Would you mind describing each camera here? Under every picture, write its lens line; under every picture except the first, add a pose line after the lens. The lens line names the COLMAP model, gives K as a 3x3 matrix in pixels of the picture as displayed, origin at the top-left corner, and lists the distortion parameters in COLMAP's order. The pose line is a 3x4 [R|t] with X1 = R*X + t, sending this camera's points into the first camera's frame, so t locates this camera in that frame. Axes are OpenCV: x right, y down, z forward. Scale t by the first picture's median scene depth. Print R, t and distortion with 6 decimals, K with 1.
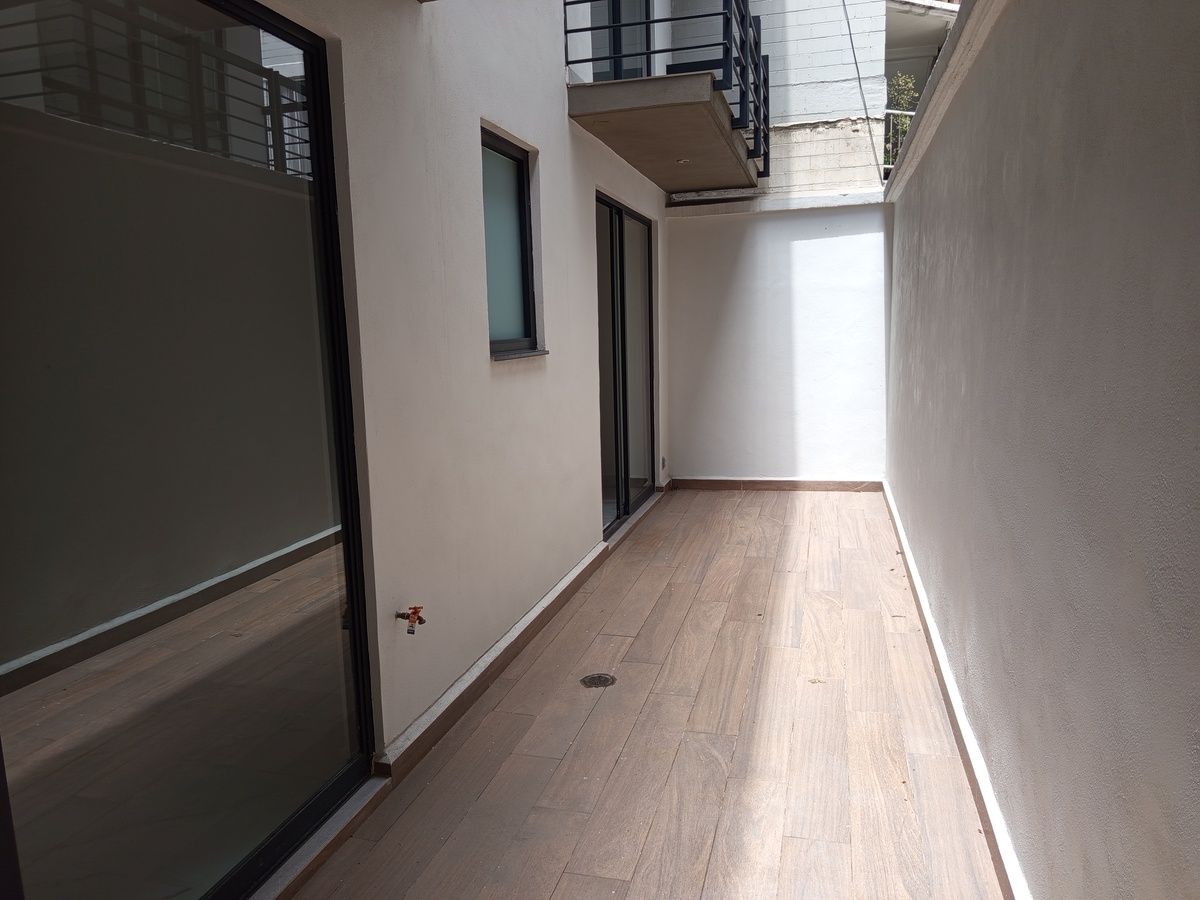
lens RADIAL K [[843.4, 0, 598.3], [0, 843.4, 448.5], [0, 0, 1]] dist [0.005564, -0.007059]
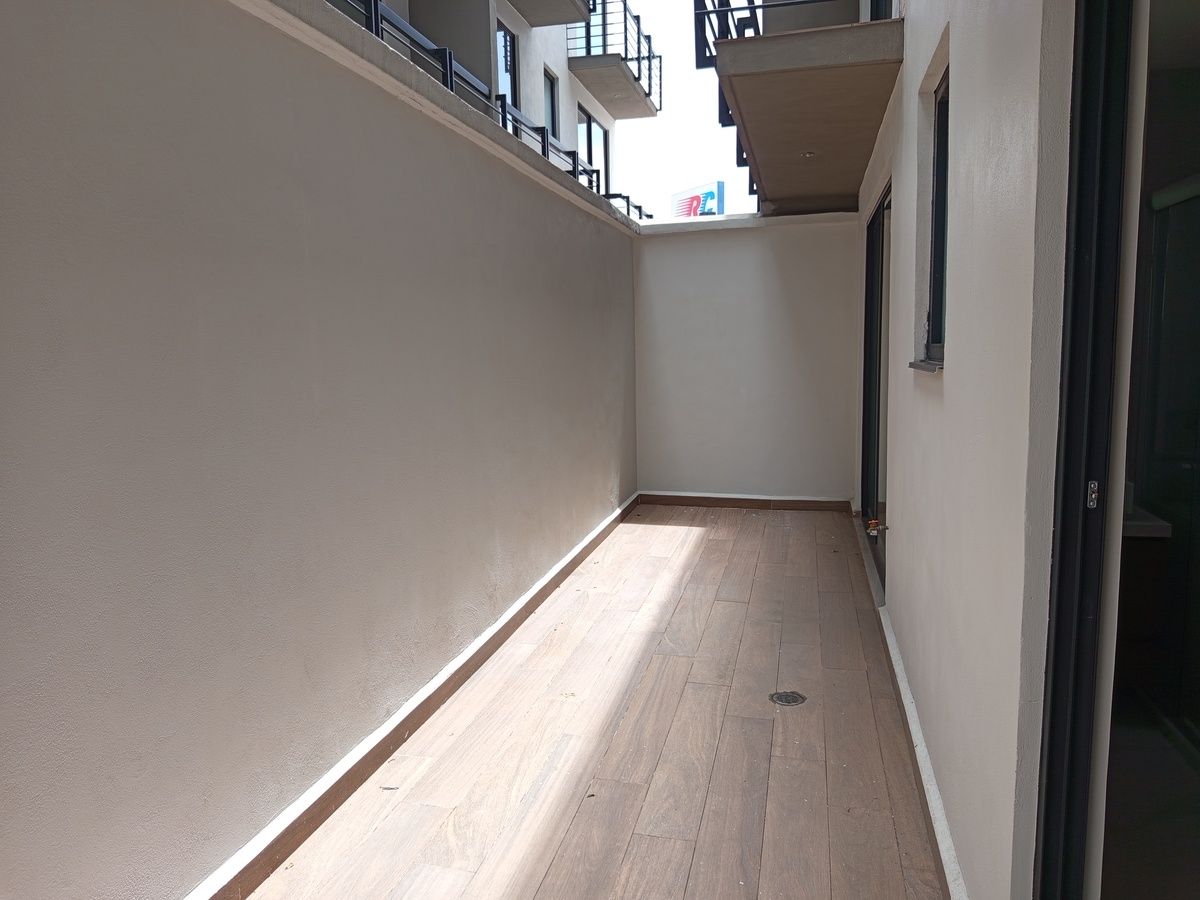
lens RADIAL K [[843.4, 0, 601.7], [0, 843.4, 451.3], [0, 0, 1]] dist [0.005564, -0.007059]
pose [[-0.998375, 0.052790, -0.021468, 0.212181], [0.045091, 0.962117, 0.268883, -0.260705], [0.034849, 0.267478, -0.962934, 1.789043]]
